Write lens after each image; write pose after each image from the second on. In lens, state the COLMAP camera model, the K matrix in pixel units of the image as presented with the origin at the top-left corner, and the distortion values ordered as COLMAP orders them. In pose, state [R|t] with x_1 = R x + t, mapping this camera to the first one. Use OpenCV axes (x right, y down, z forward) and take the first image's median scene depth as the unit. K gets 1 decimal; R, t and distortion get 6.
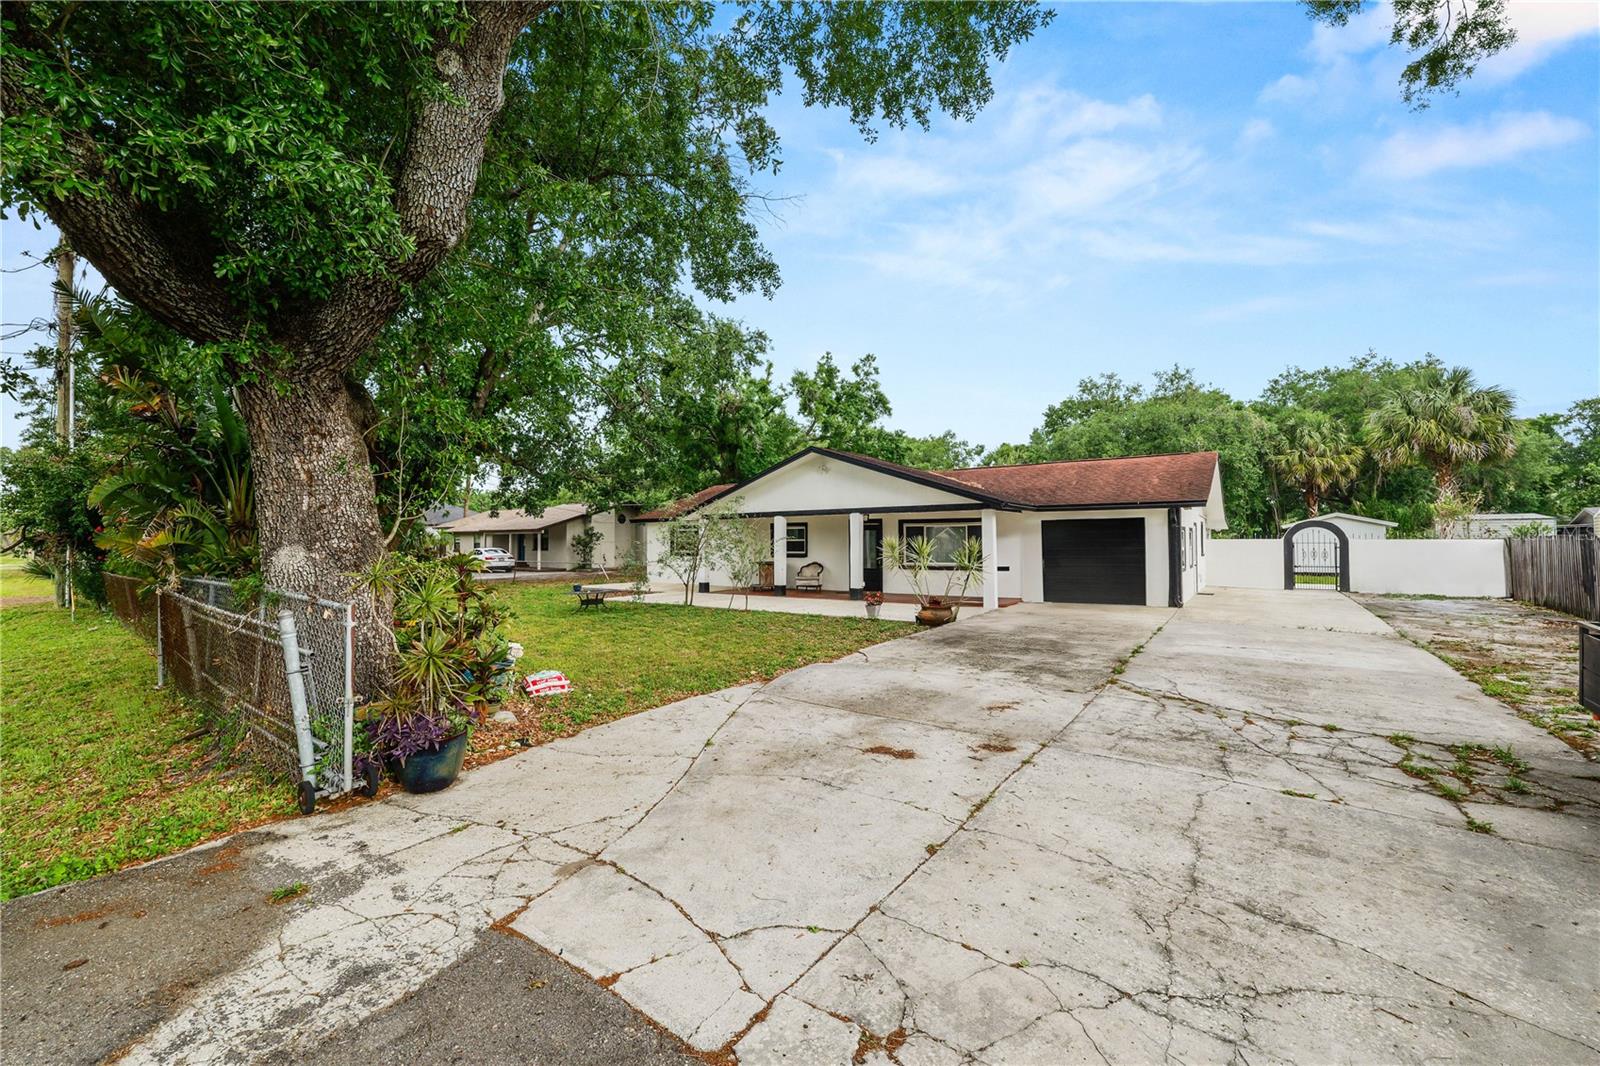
lens RADIAL K [[647.1, 0, 803.4], [0, 647.1, 527.9], [0, 0, 1]] dist [-0.013746, -0.000071]
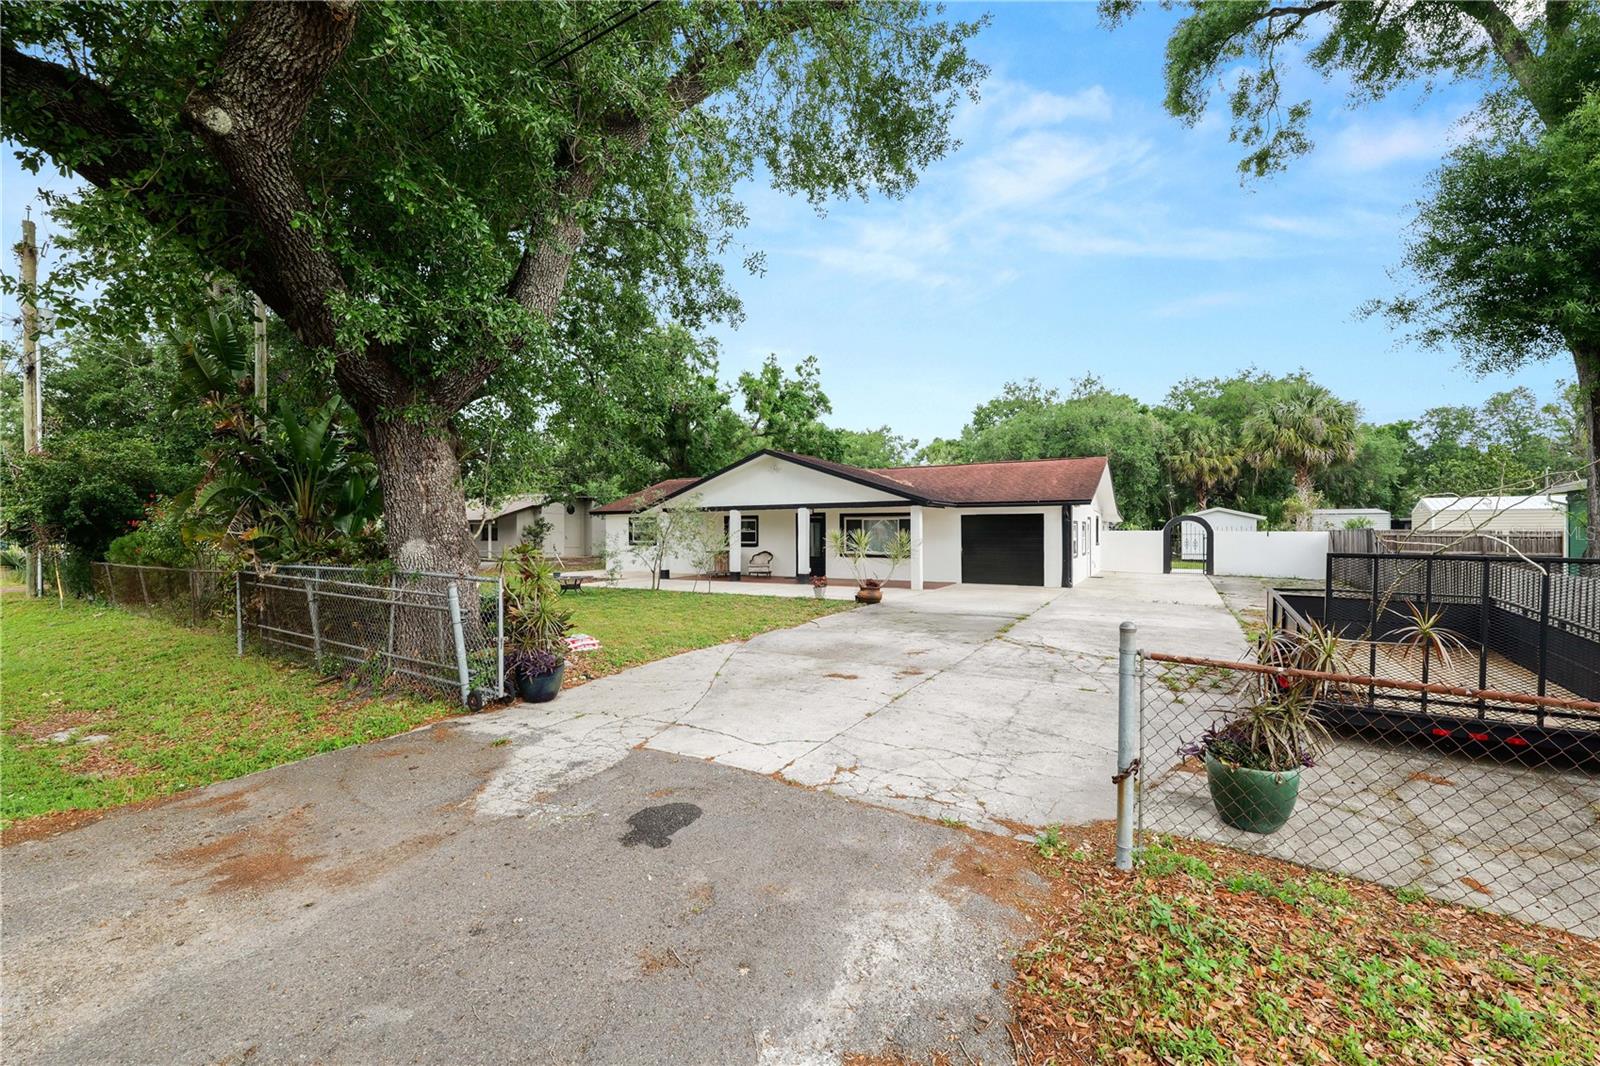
lens RADIAL K [[653.1, 0, 801.9], [0, 653.1, 531.7], [0, 0, 1]] dist [-0.014501, 0.000511]
pose [[0.995519, 0.000511, 0.094563, -0.030416], [-0.002641, 0.999746, 0.022396, -0.006929], [-0.094527, -0.022546, 0.995267, -0.149027]]
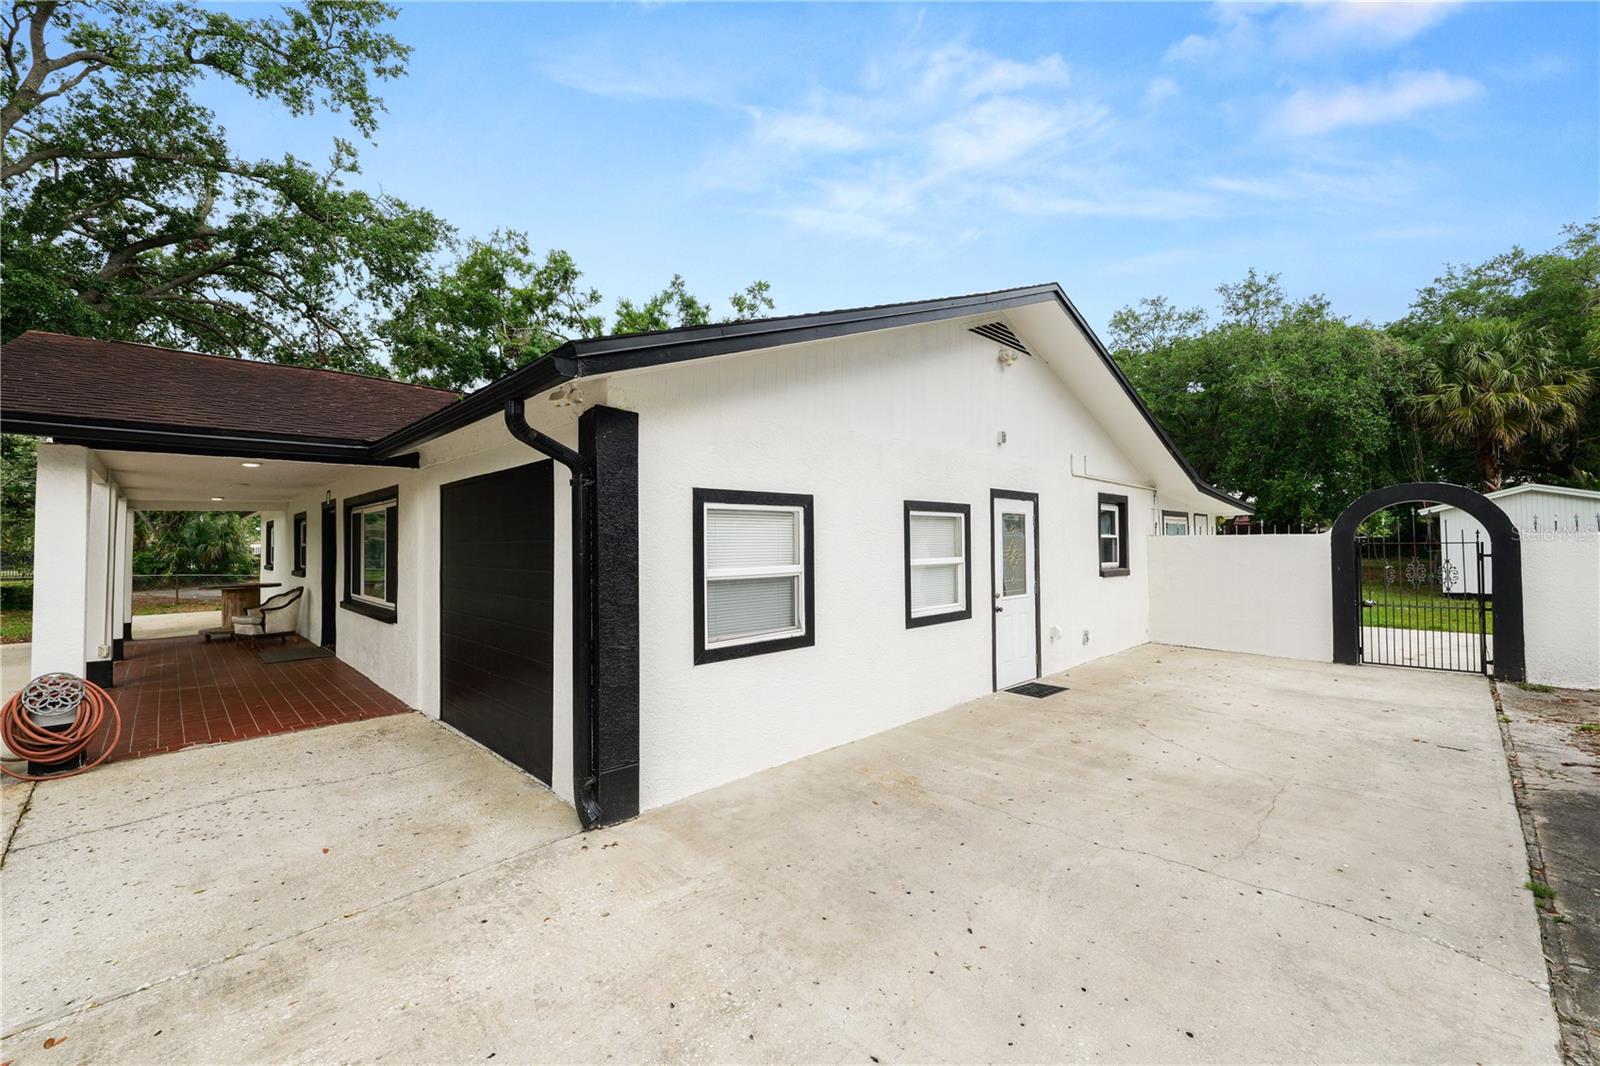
lens RADIAL K [[653.1, 0, 801.9], [0, 653.1, 531.7], [0, 0, 1]] dist [-0.014501, 0.000511]
pose [[0.983068, -0.010812, -0.182923, 0.565800], [0.010762, 0.999941, -0.001264, 0.019449], [0.182926, -0.000726, 0.983126, 0.614222]]
